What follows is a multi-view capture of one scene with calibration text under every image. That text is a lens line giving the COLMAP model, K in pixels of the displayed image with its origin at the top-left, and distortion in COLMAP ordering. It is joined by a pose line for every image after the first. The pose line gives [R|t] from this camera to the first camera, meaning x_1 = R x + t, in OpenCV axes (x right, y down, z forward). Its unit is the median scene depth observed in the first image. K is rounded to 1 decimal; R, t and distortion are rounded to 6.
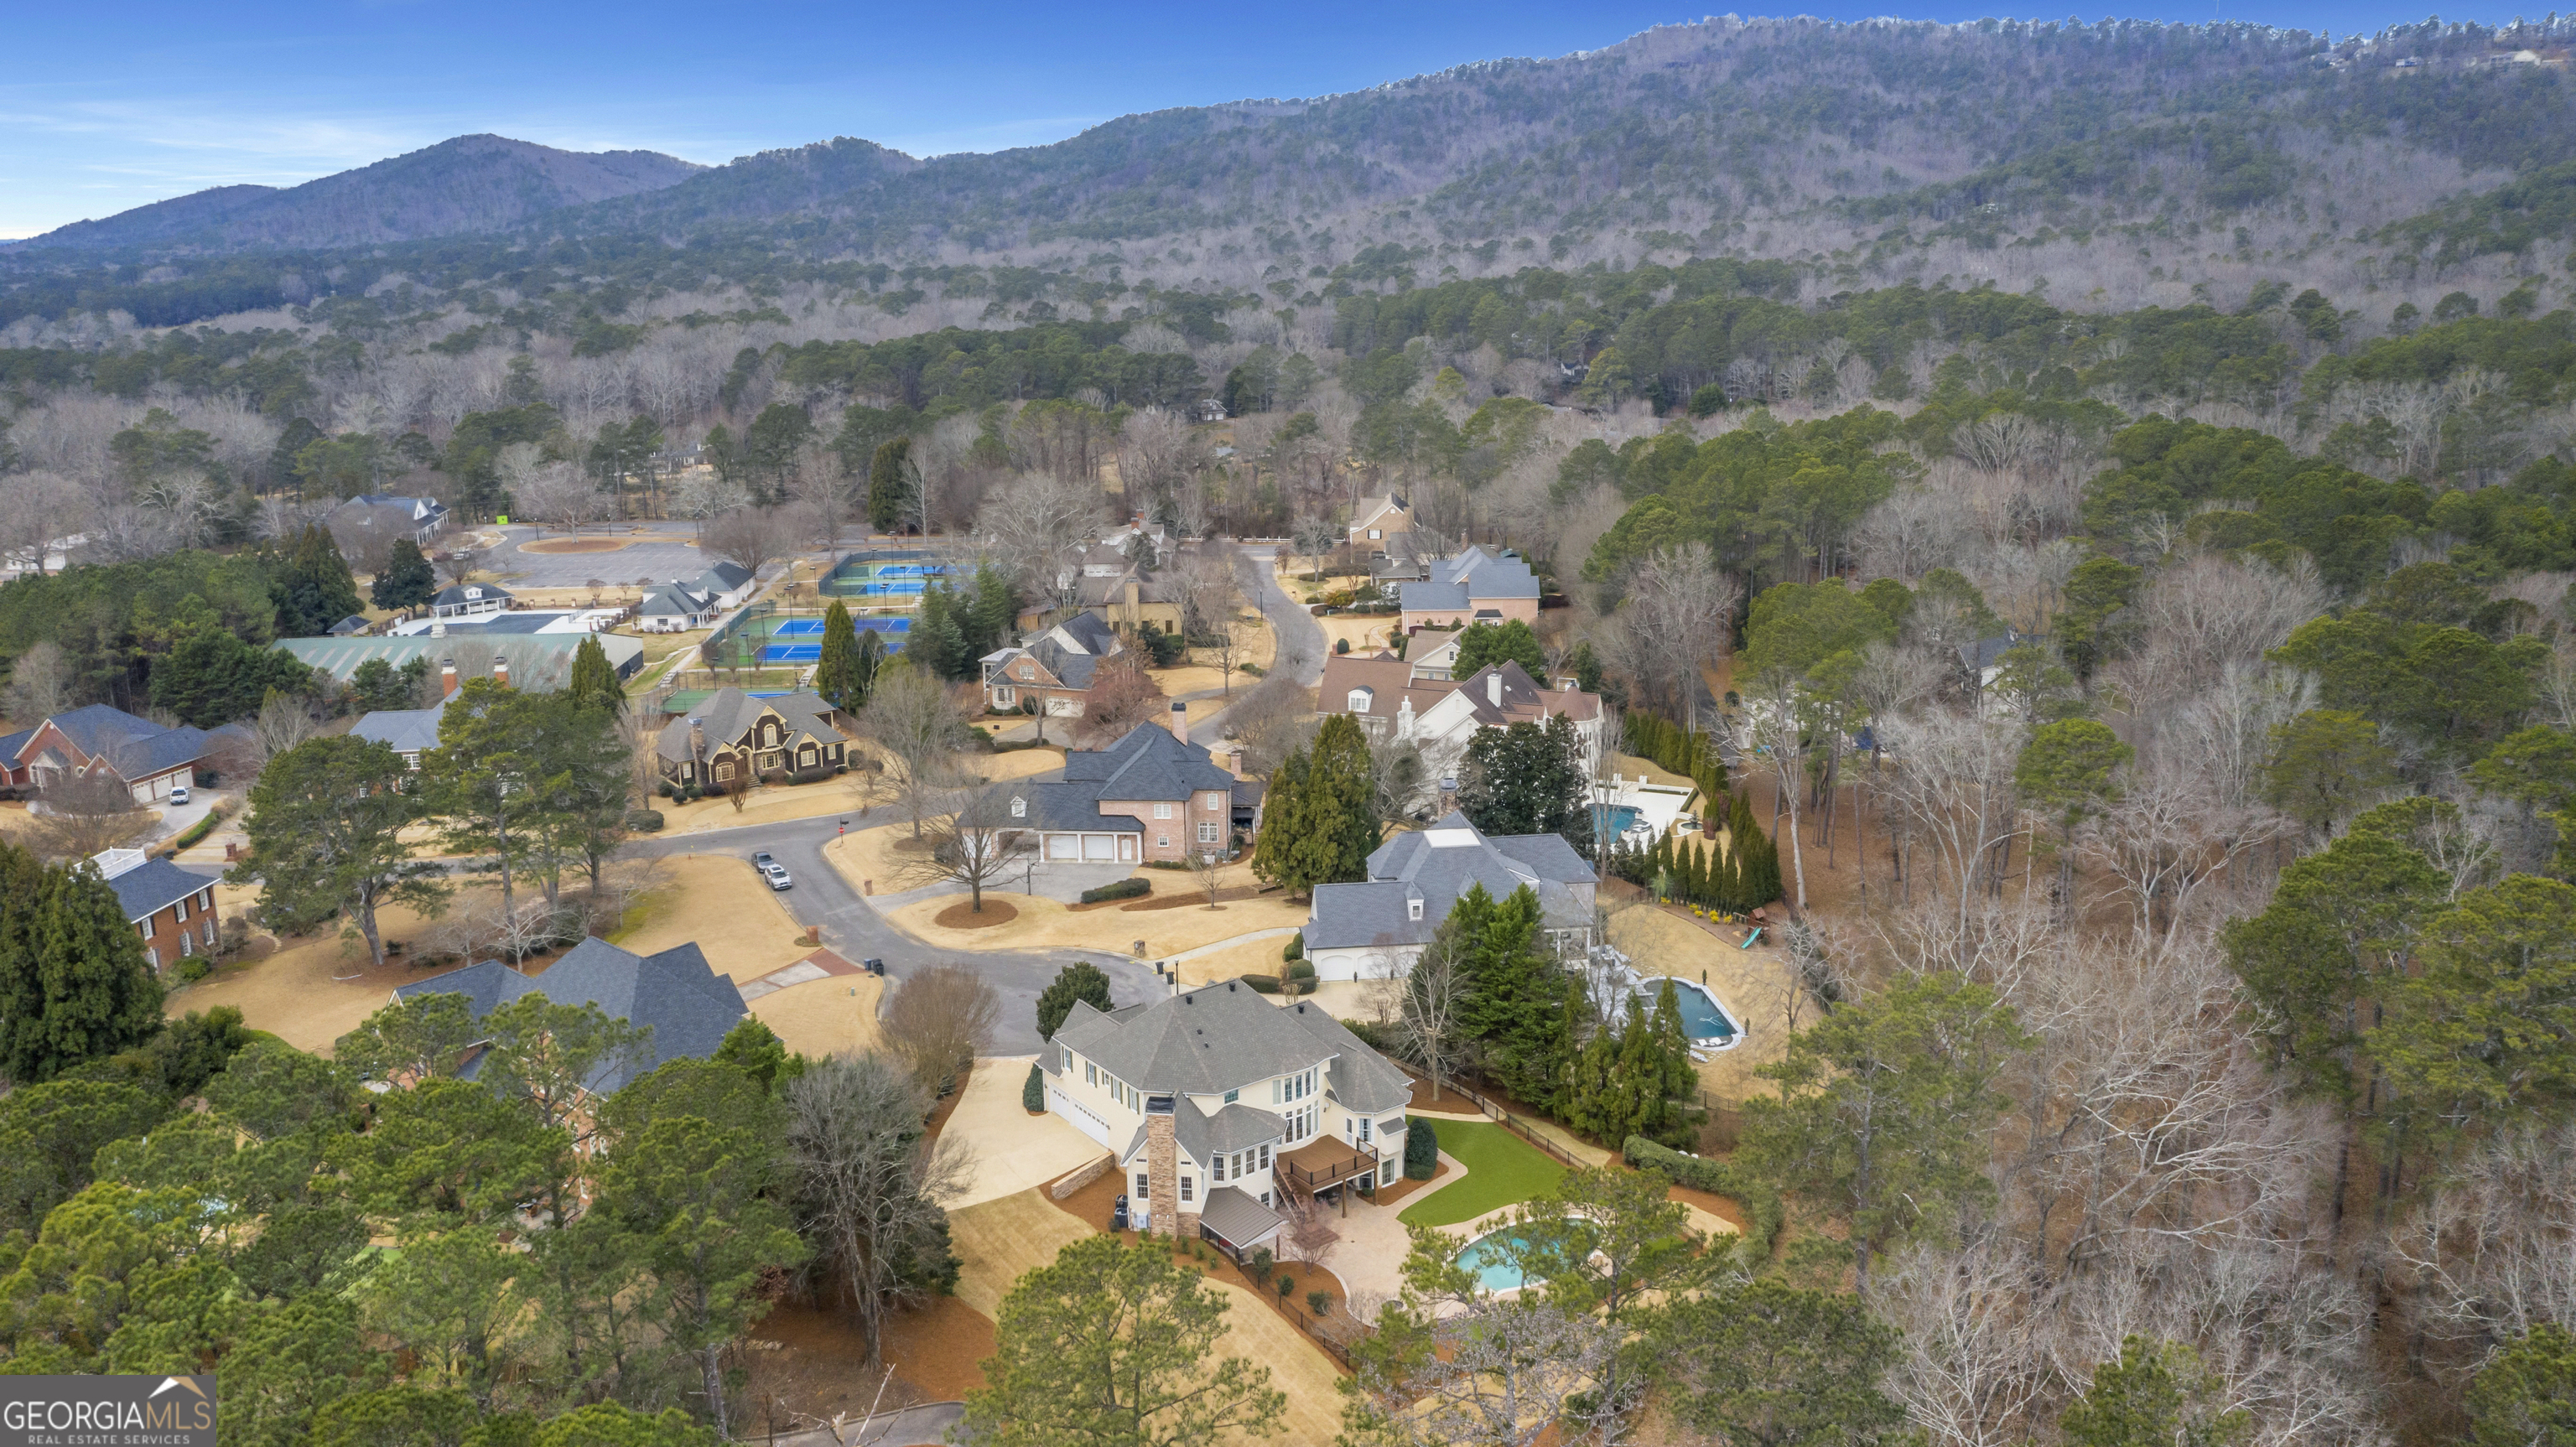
lens RADIAL K [[2000.1, 0, 1282.6], [0, 2000.1, 693.5], [0, 0, 1]] dist [-0.024298, 0.008084]
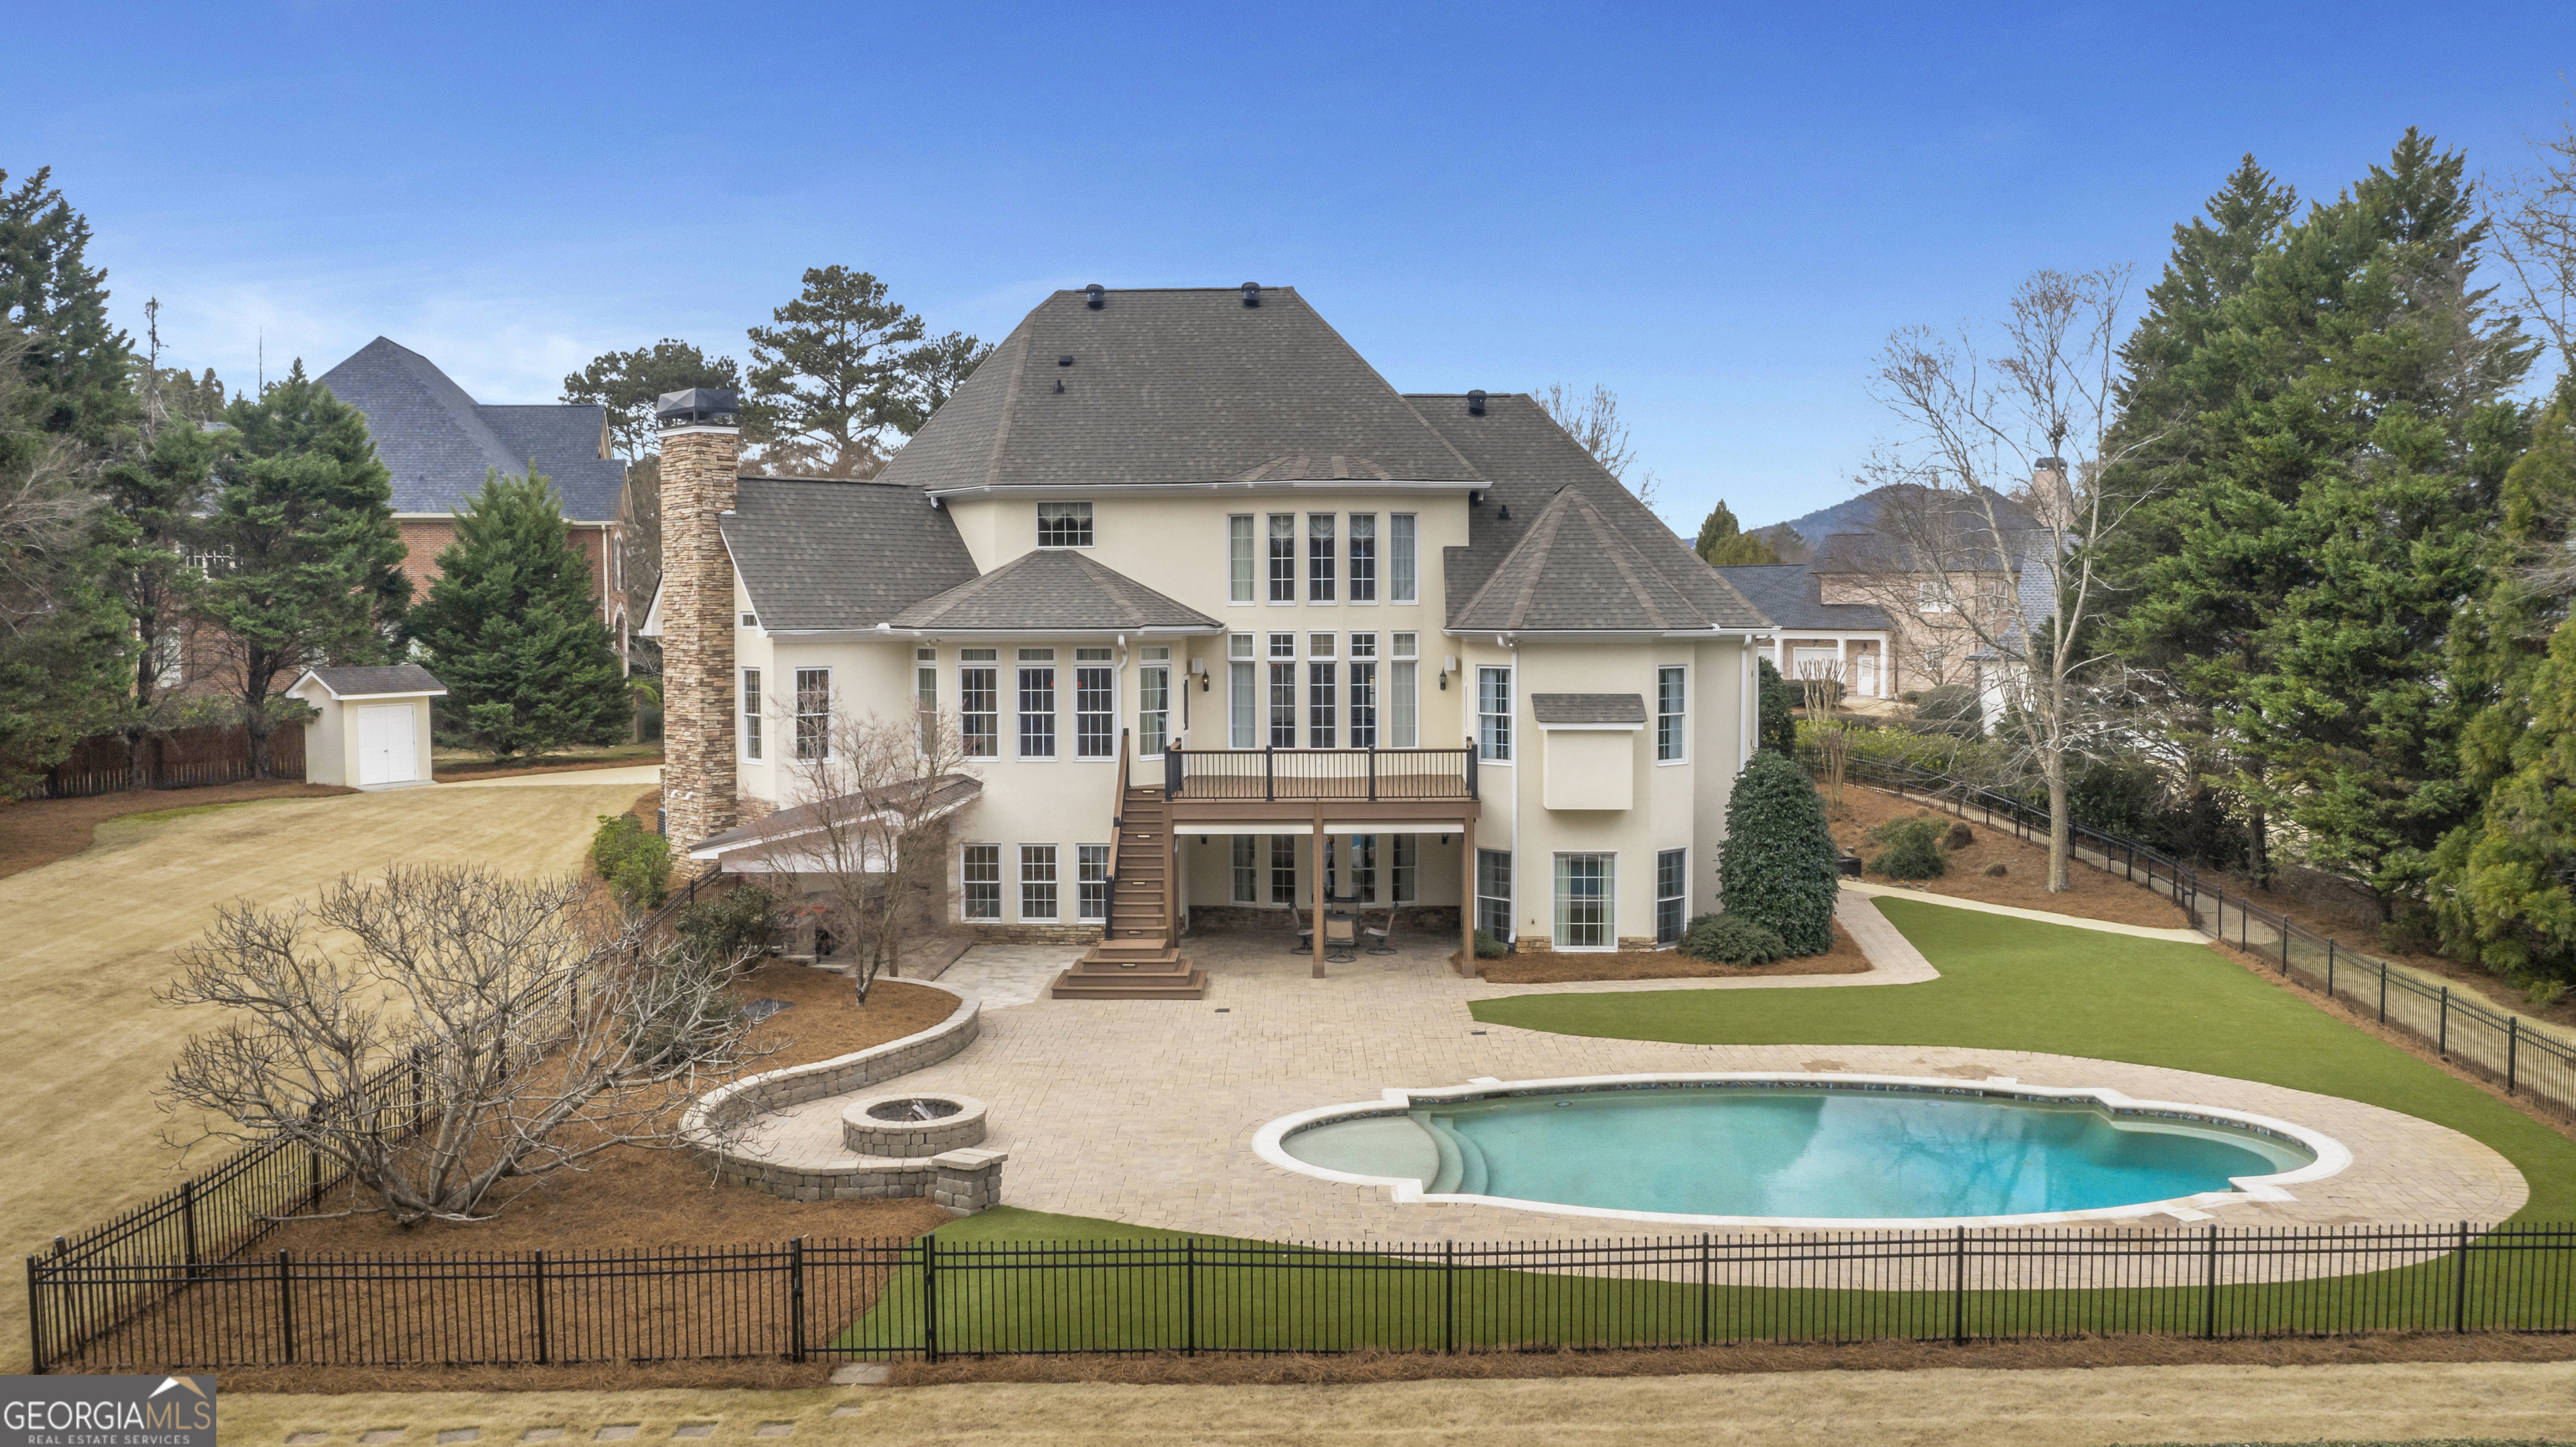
lens RADIAL K [[2033.5, 0, 1288.0], [0, 2033.5, 723.5], [0, 0, 1]] dist [-0.025235, 0.013802]
pose [[0.786269, 0.054177, -0.615504, 0.135994], [-0.155156, 0.981543, -0.111806, 0.181362], [0.598086, 0.183409, 0.780163, 0.542851]]
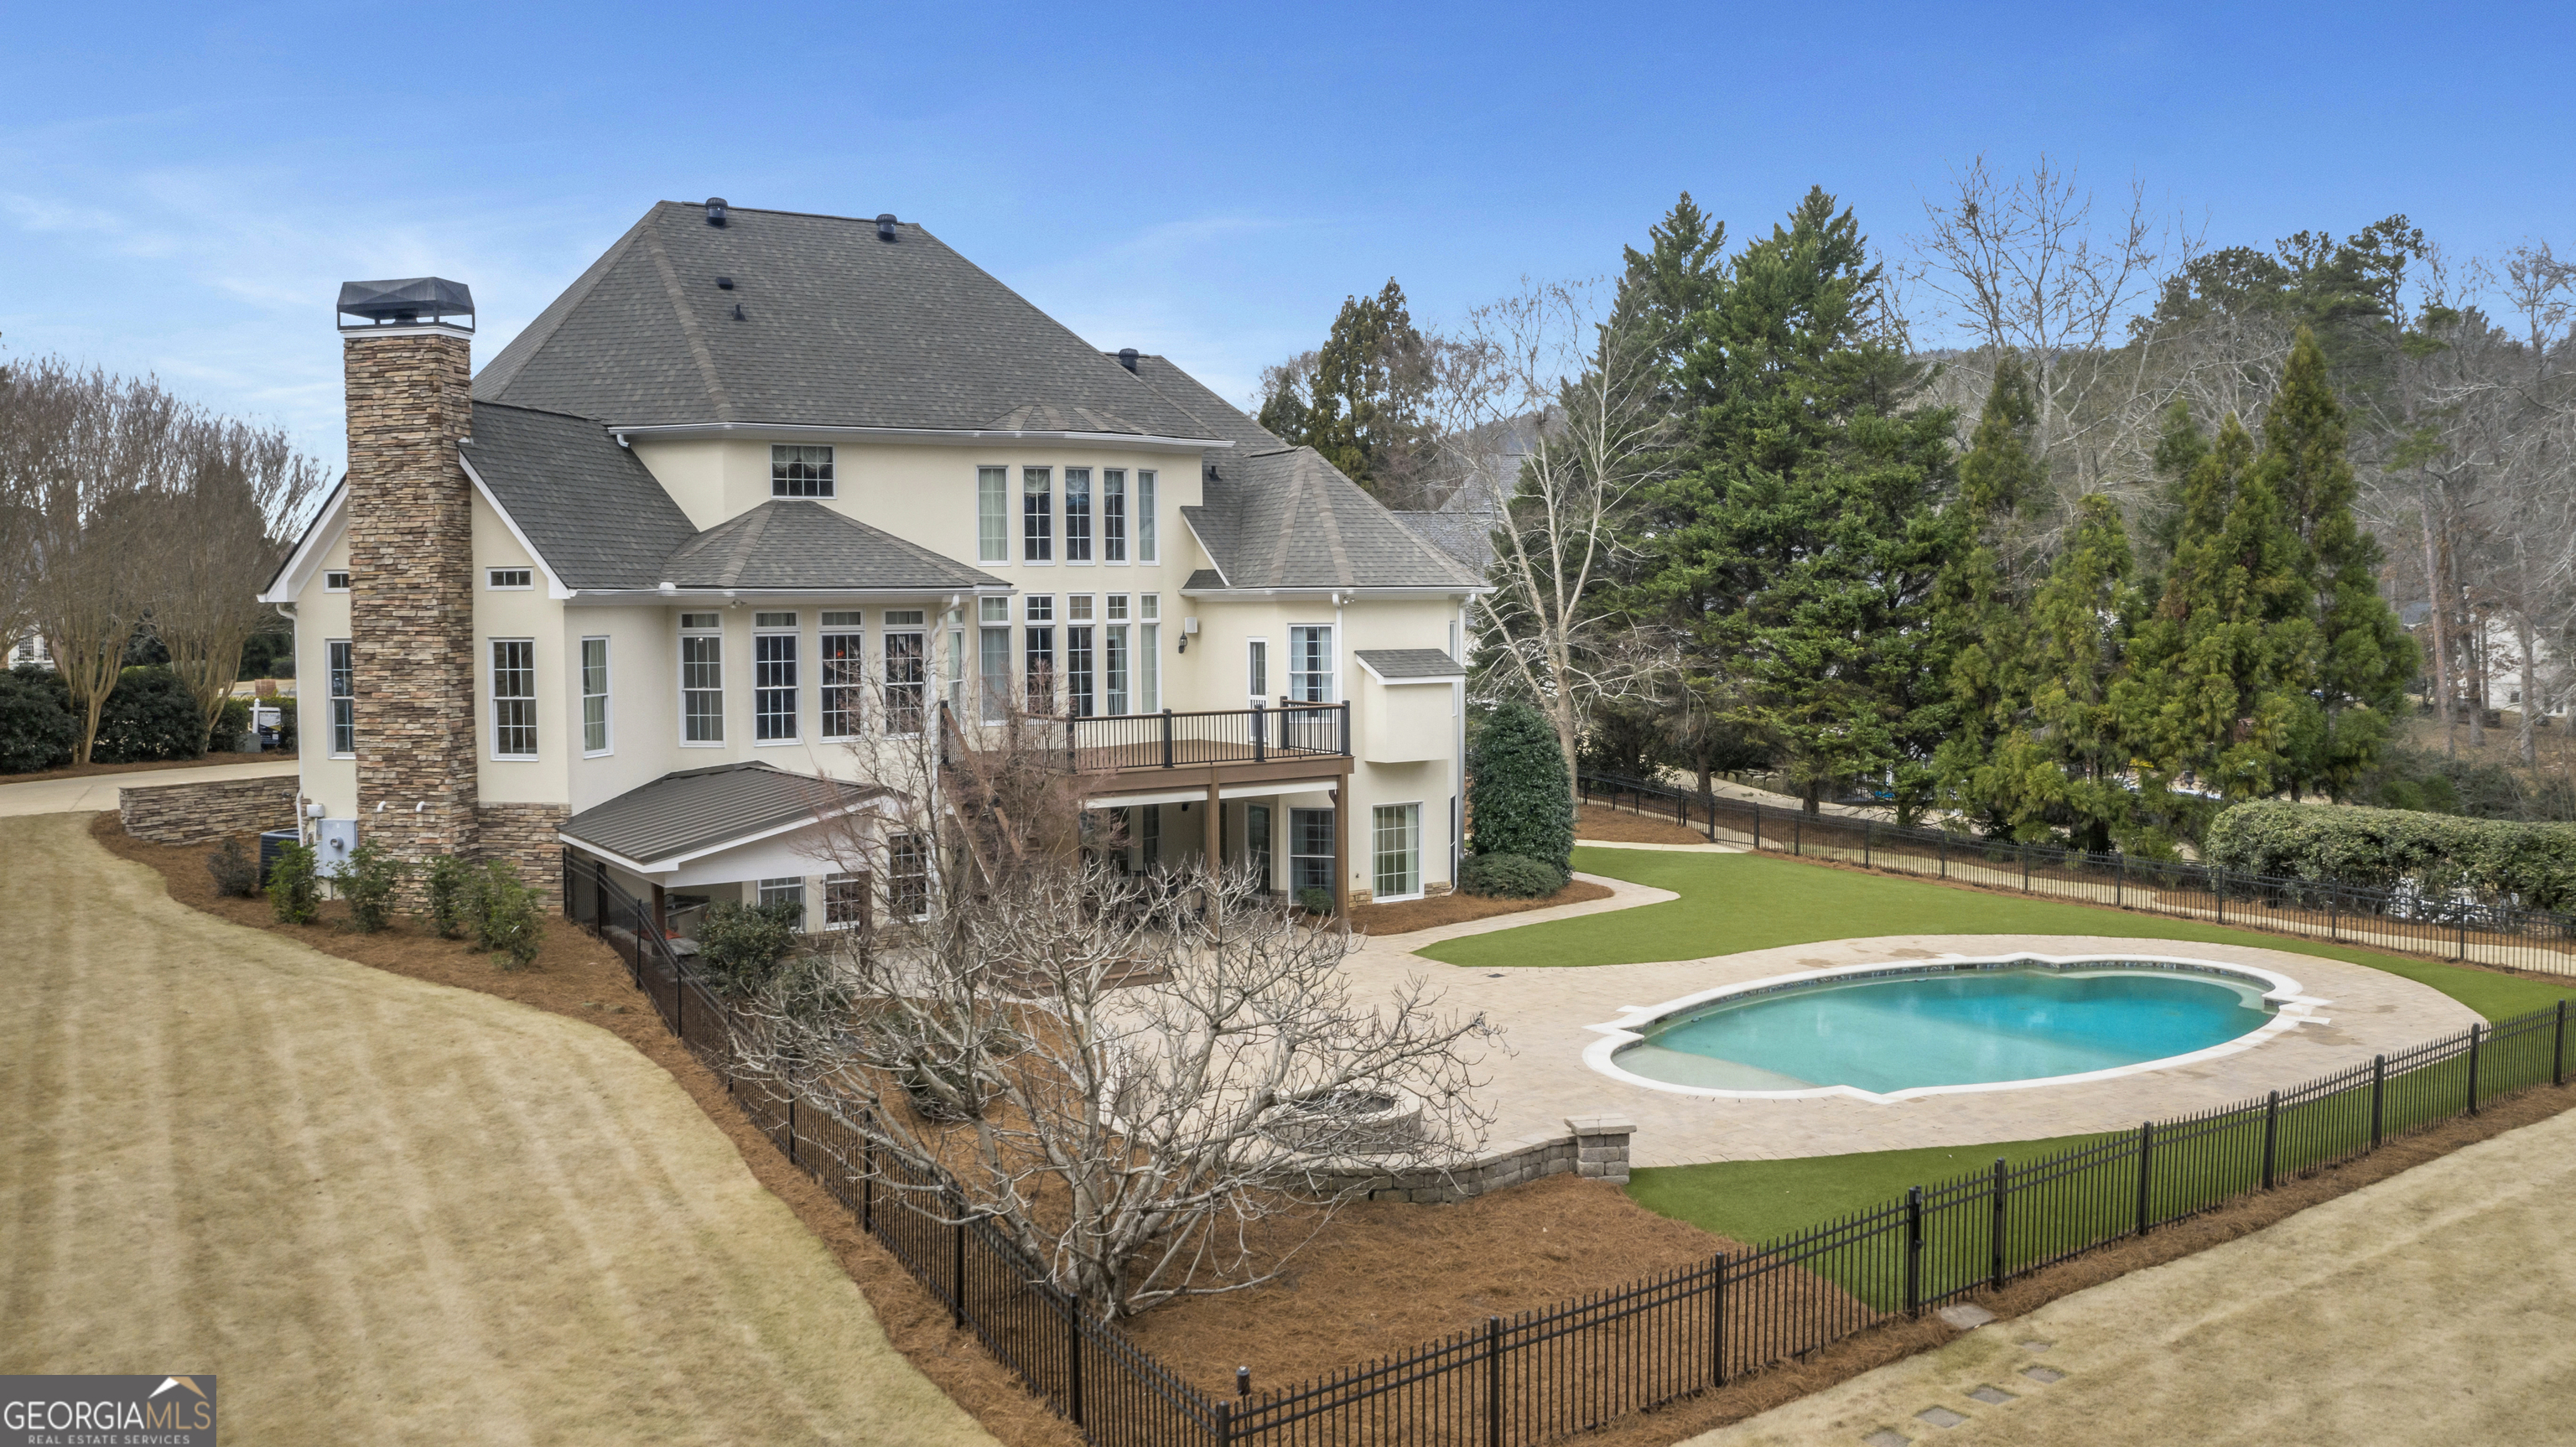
lens RADIAL K [[2033.5, 0, 1288.0], [0, 2033.5, 723.5], [0, 0, 1]] dist [-0.025235, 0.013802]
pose [[0.998581, 0.015540, -0.050927, 0.037228], [-0.023928, 0.985414, -0.168482, 0.193618], [0.047566, 0.169462, 0.984388, 0.514847]]
